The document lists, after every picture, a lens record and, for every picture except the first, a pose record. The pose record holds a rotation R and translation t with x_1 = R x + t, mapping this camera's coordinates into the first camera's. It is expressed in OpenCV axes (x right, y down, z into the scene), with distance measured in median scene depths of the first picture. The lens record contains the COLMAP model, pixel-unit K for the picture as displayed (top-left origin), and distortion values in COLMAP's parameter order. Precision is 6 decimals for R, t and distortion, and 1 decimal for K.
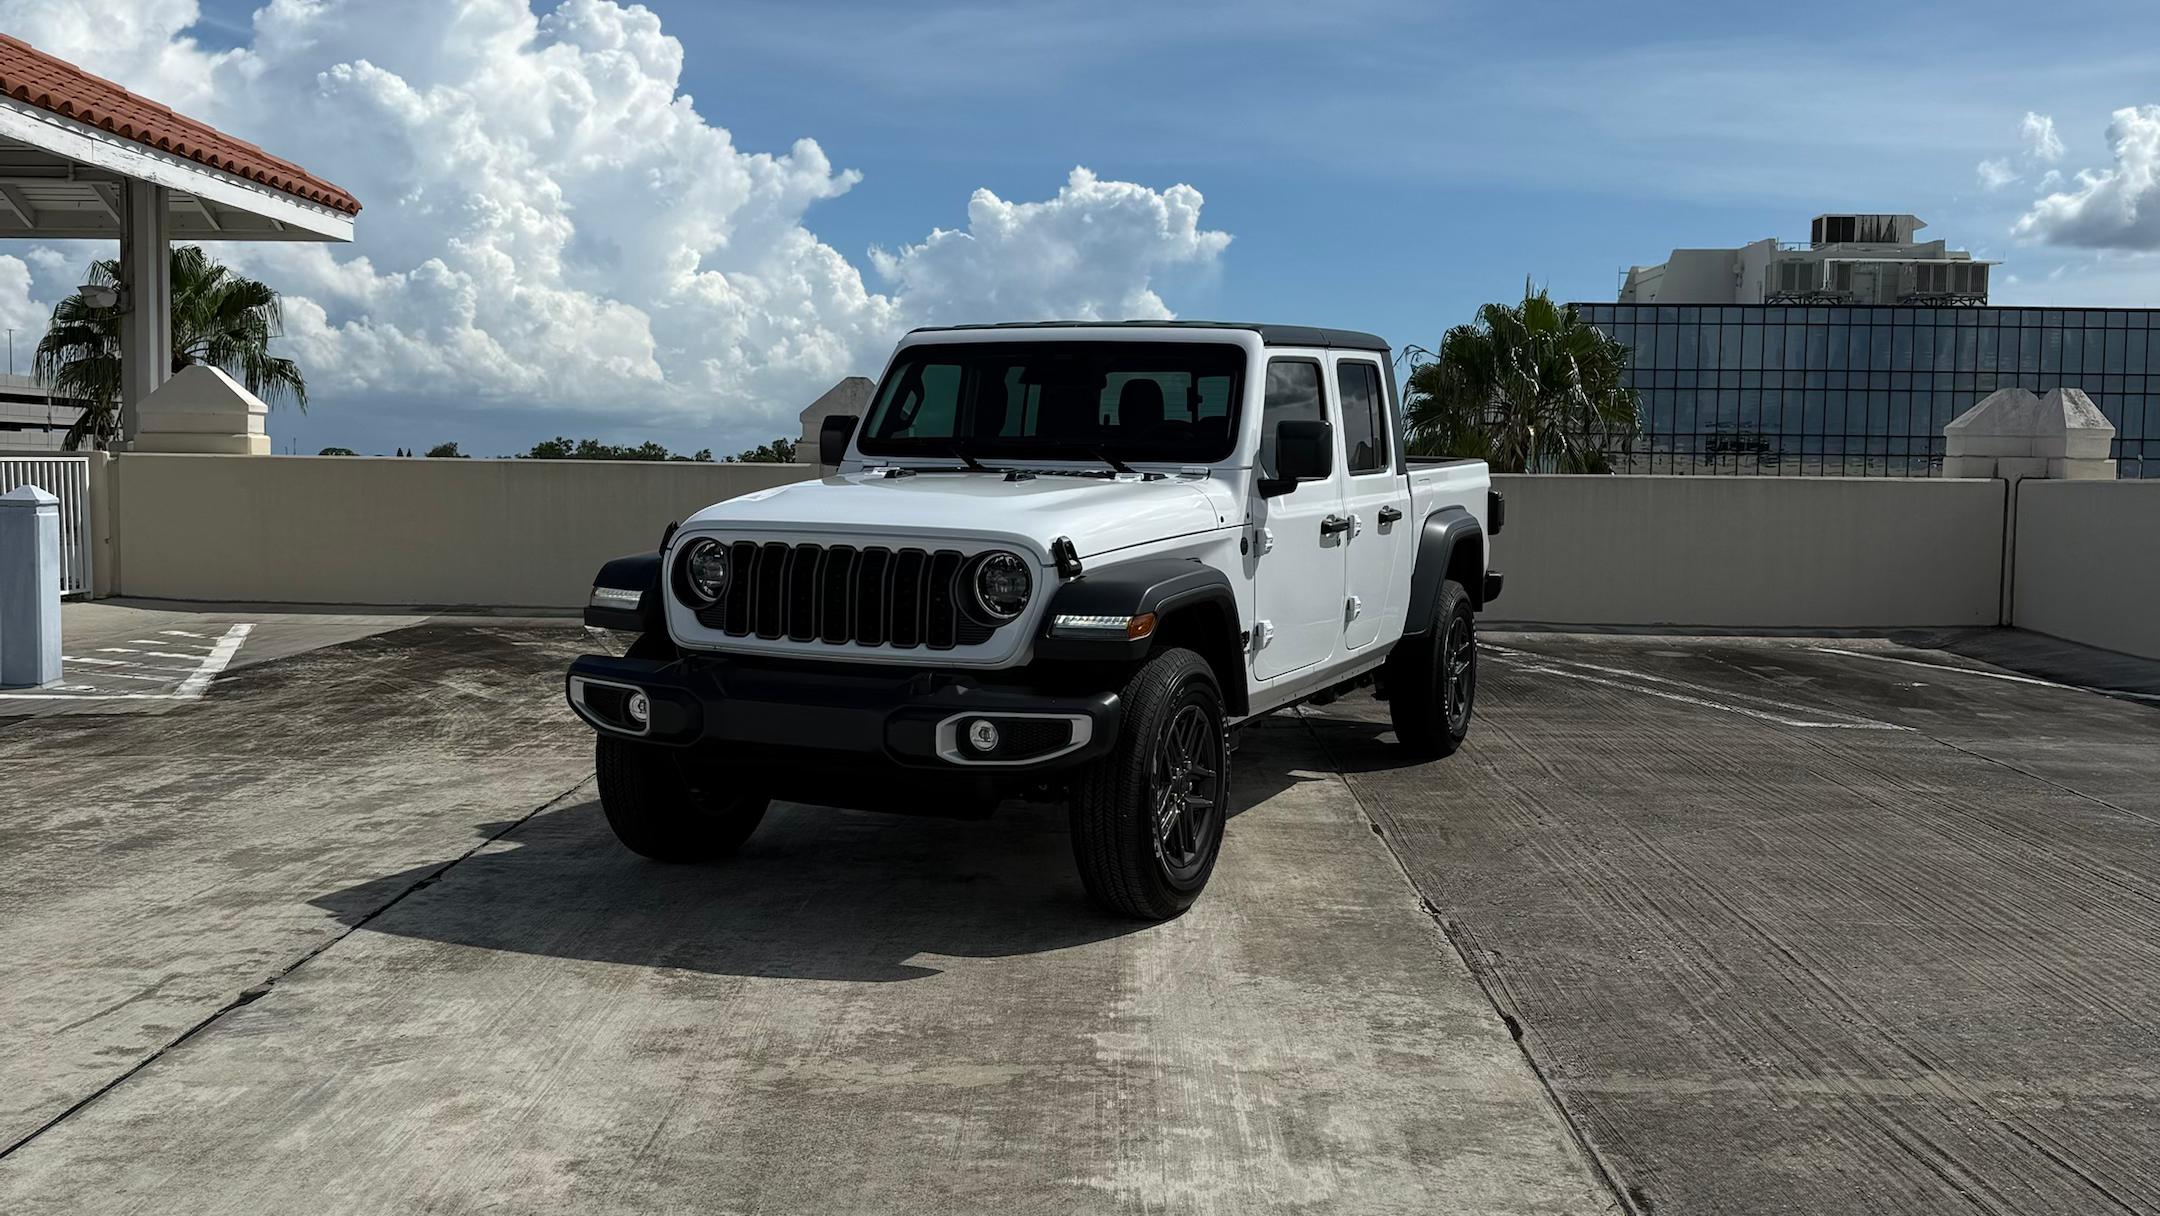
lens RADIAL K [[1851.8, 0, 1088.8], [0, 1851.8, 605.0], [0, 0, 1]] dist [0.128020, -0.211546]
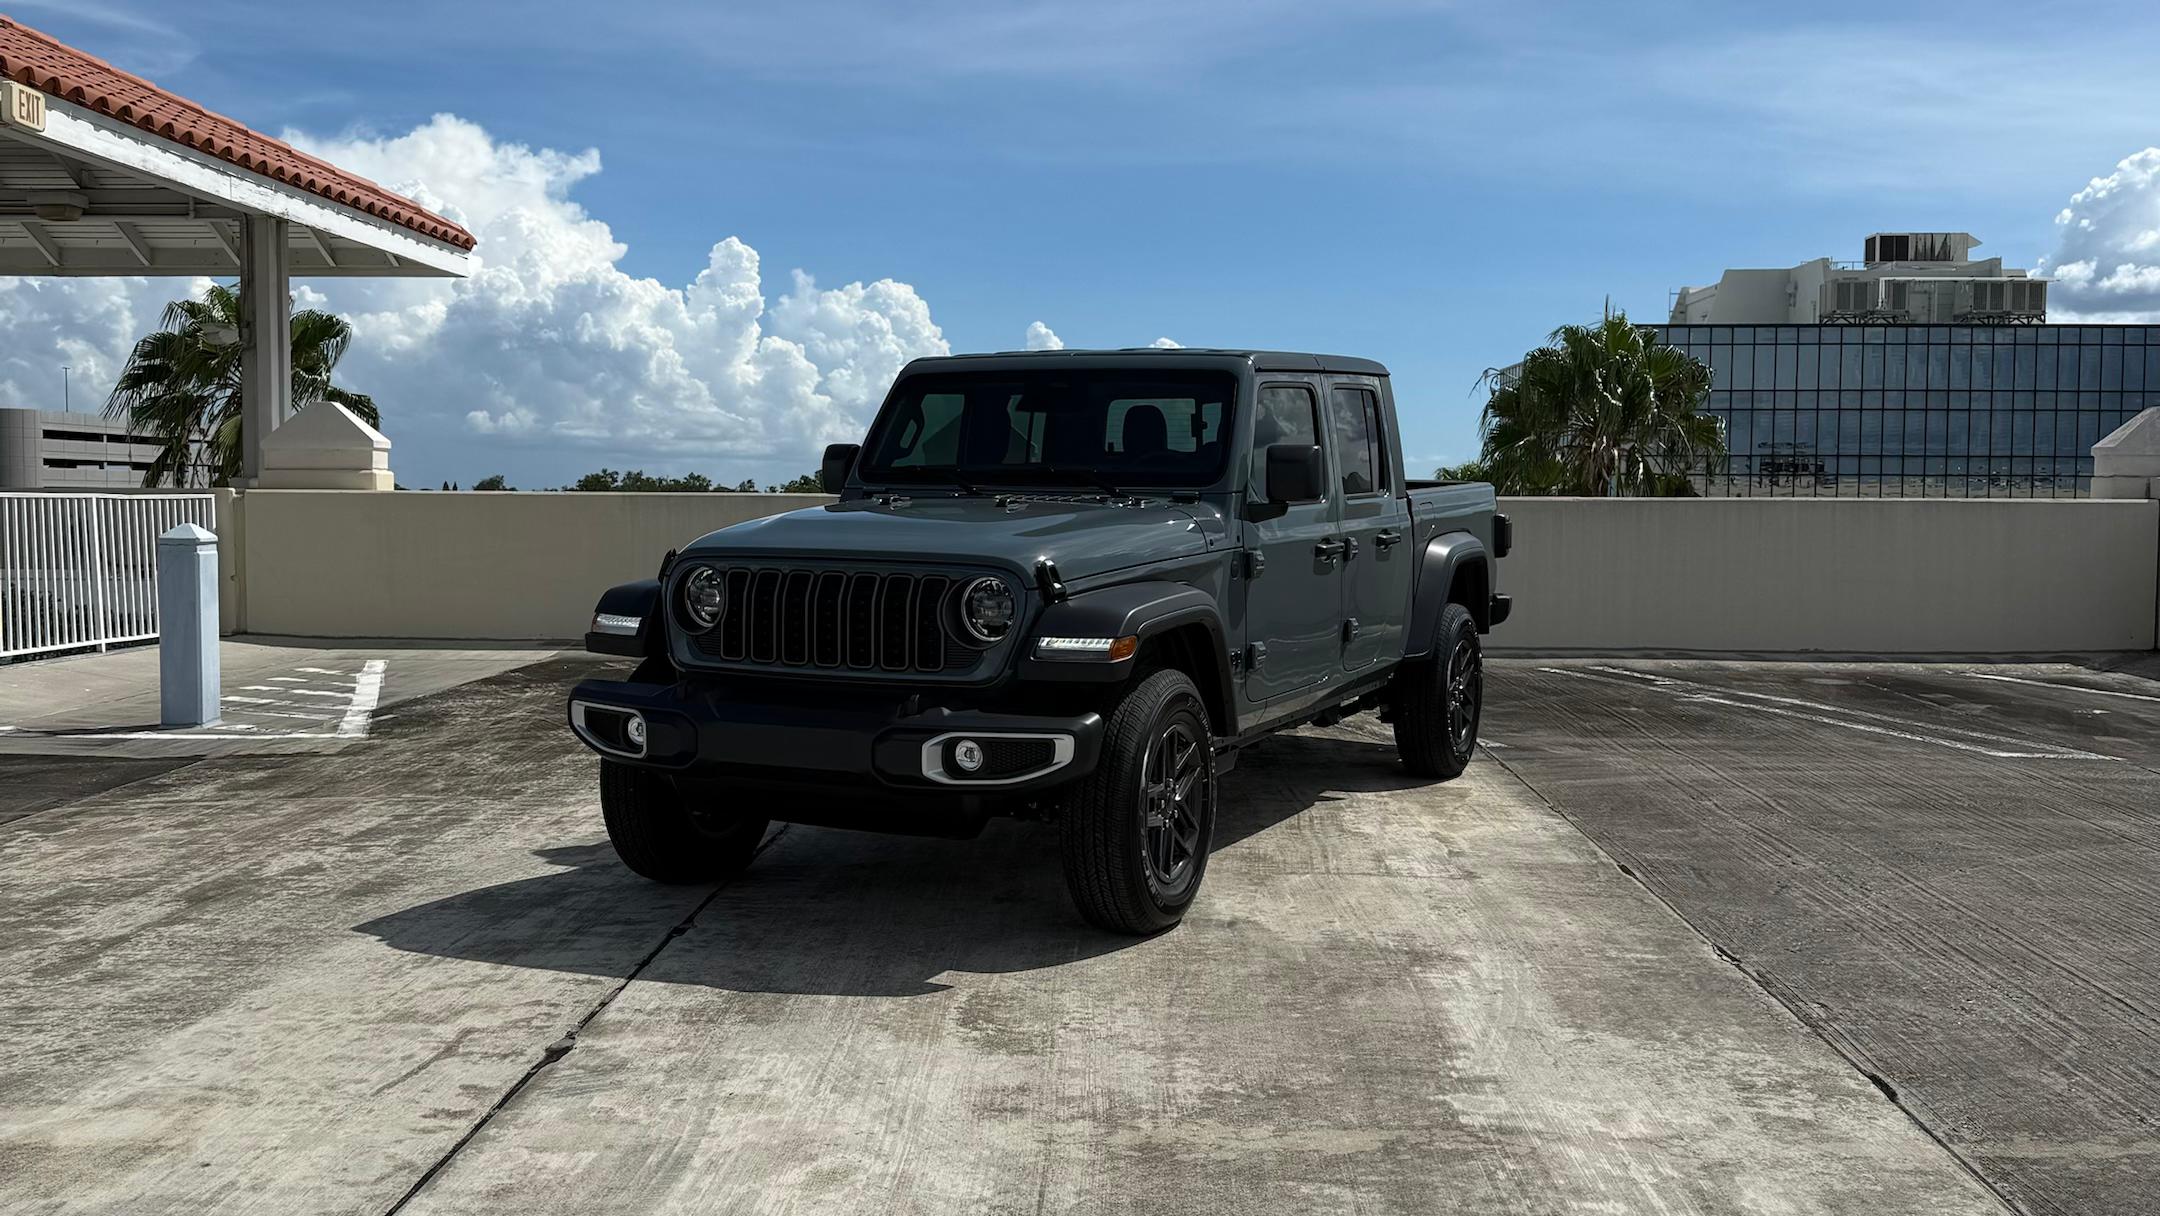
lens RADIAL K [[1851.8, 0, 1063.8], [0, 1851.8, 589.9], [0, 0, 1]] dist [0.128020, -0.211546]
pose [[0.999754, -0.007631, -0.020818, -0.103904], [0.007162, 0.999721, -0.022521, -0.003520], [0.020984, 0.022366, 0.999530, 0.025423]]
